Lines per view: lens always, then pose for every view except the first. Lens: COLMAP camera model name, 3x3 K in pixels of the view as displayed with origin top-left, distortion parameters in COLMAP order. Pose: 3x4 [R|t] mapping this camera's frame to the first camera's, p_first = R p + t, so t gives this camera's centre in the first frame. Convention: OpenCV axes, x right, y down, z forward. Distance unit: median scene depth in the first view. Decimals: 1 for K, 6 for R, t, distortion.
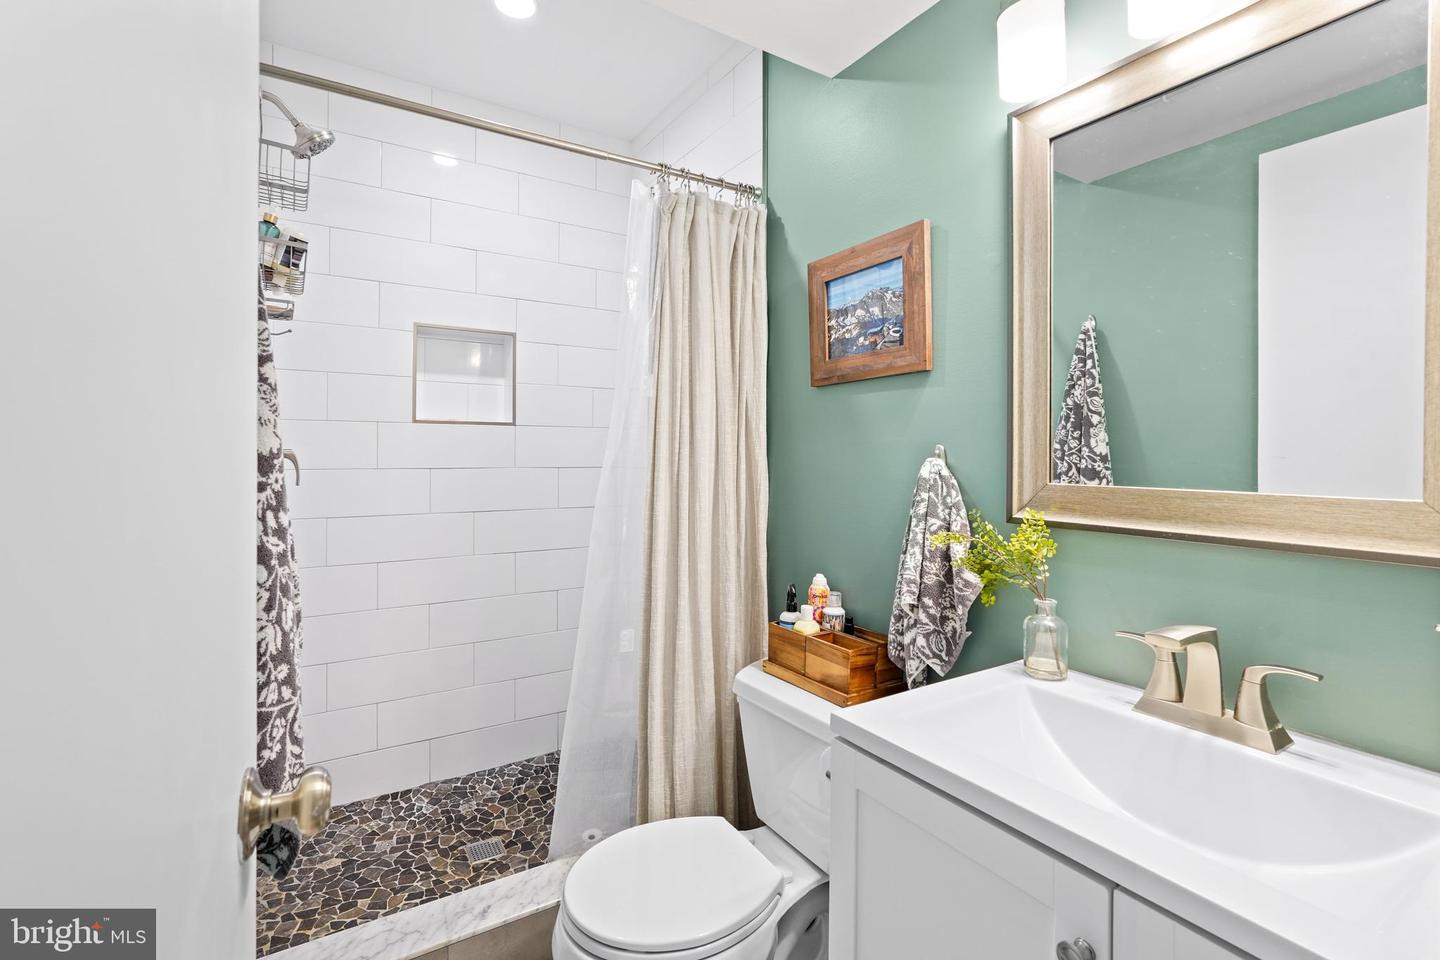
lens RADIAL K [[643.1, 0, 719.5], [0, 643.1, 467.7], [0, 0, 1]] dist [-0.007734, 0.004275]
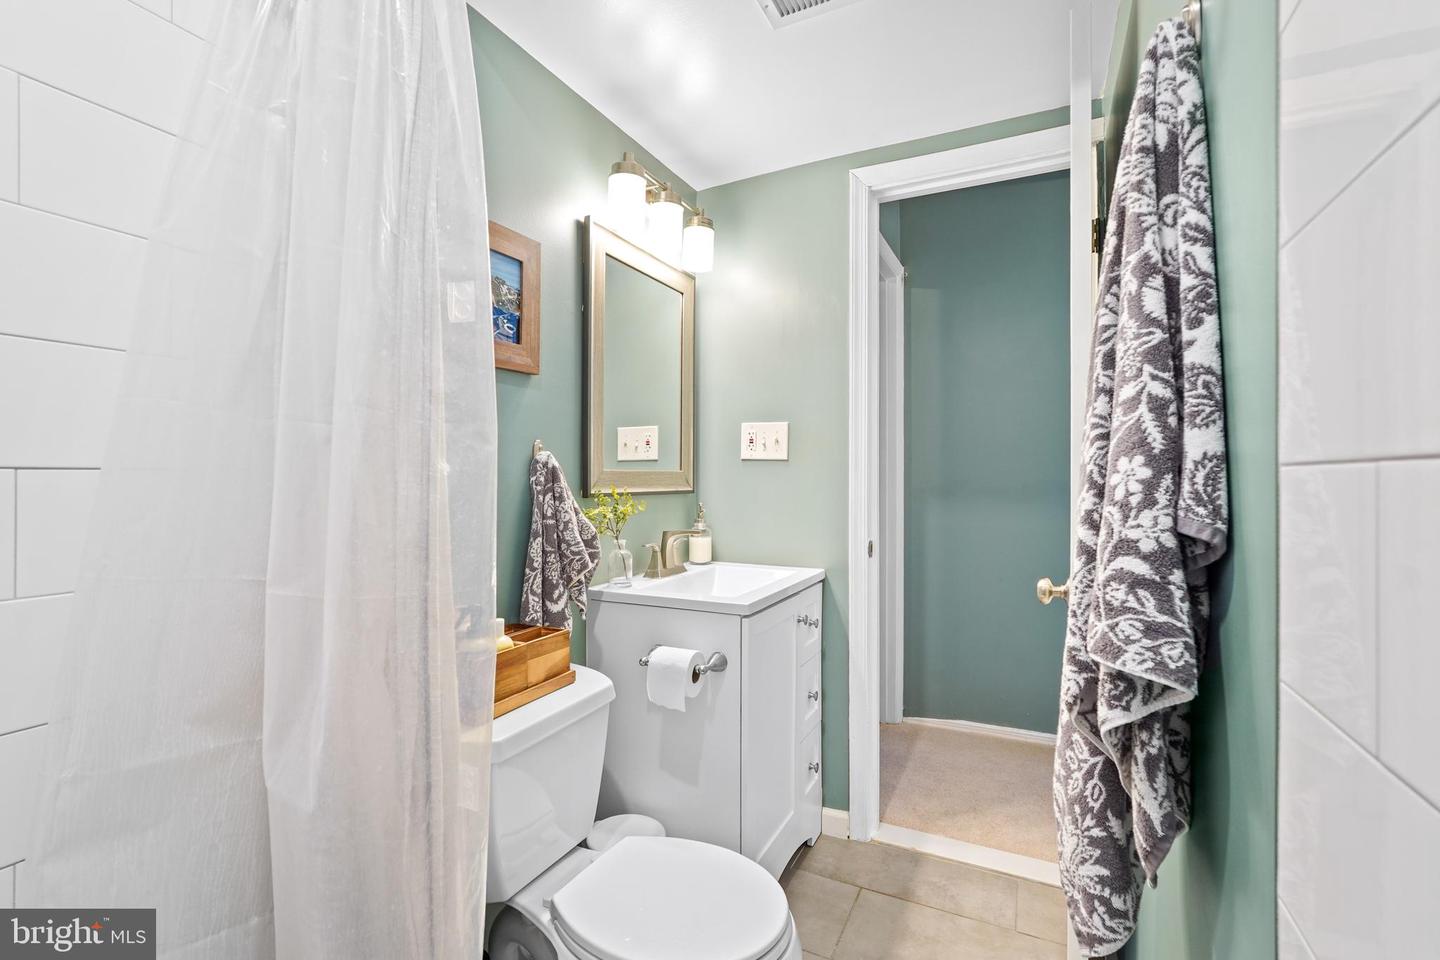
lens RADIAL K [[643.1, 0, 721.5], [0, 643.1, 474.2], [0, 0, 1]] dist [-0.007734, 0.004275]
pose [[-0.503176, -0.007540, 0.864151, -0.792949], [0.000610, 0.999959, 0.009080, 0.014624], [-0.864184, 0.005096, -0.503150, 1.227831]]
